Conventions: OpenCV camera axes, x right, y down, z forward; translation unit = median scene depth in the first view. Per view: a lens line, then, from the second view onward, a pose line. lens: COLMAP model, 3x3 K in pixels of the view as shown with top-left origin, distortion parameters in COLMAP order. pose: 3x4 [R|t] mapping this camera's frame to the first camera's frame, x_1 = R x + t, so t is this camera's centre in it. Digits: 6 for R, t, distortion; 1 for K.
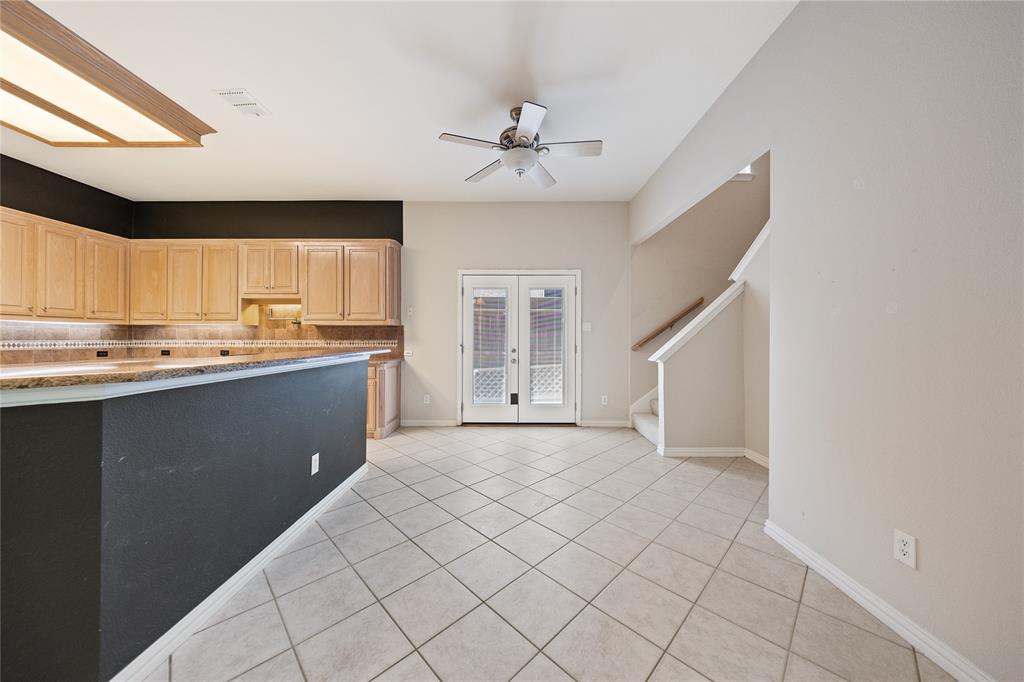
lens RADIAL K [[348.7, 0, 512.0], [0, 348.7, 337.4], [0, 0, 1]] dist [-0.001209, -0.000046]
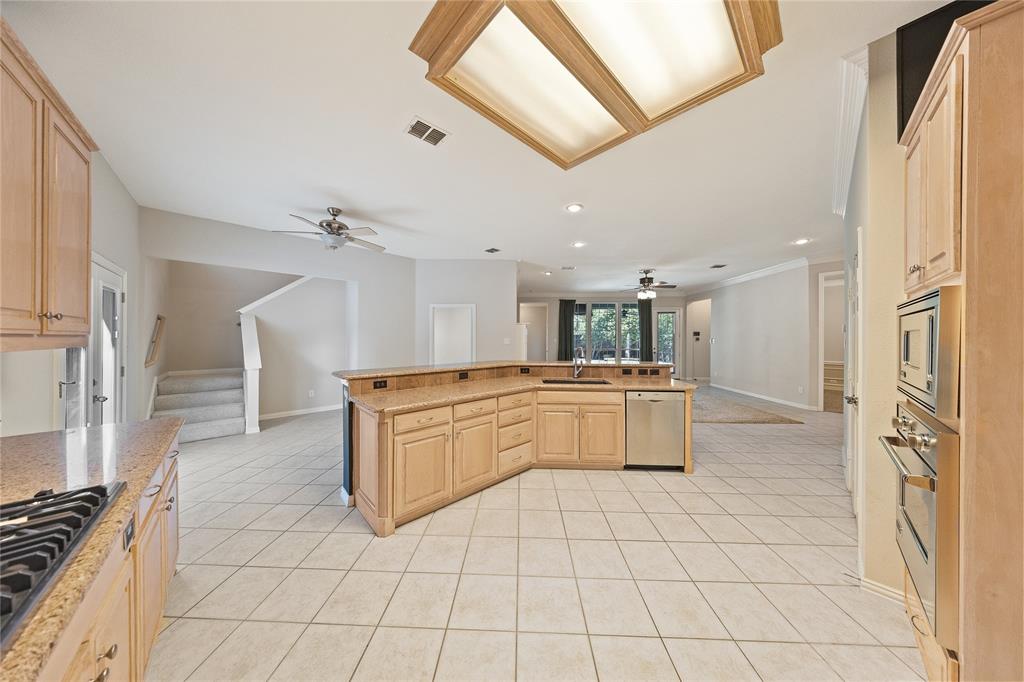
lens RADIAL K [[297.5, 0, 510.2], [0, 297.5, 338.8], [0, 0, 1]] dist [0.002195, 0.000030]
pose [[-0.687169, -0.000839, 0.726497, -0.898785], [0.001117, 0.999997, 0.002211, -0.043335], [-0.726497, 0.002331, -0.687166, 0.833059]]
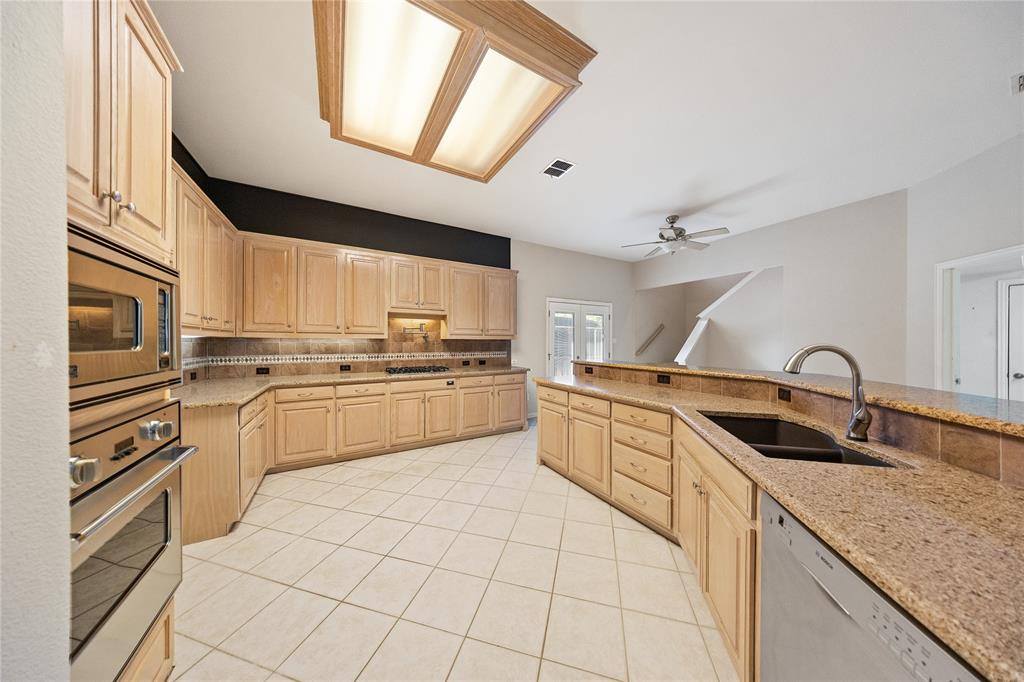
lens RADIAL K [[297.5, 0, 511.1], [0, 297.5, 342.0], [0, 0, 1]] dist [0.002195, 0.000030]
pose [[0.867465, -0.000273, 0.497498, -0.837563], [0.001039, 0.999999, -0.001262, -0.023599], [-0.497497, 0.001612, 0.867464, 0.087537]]
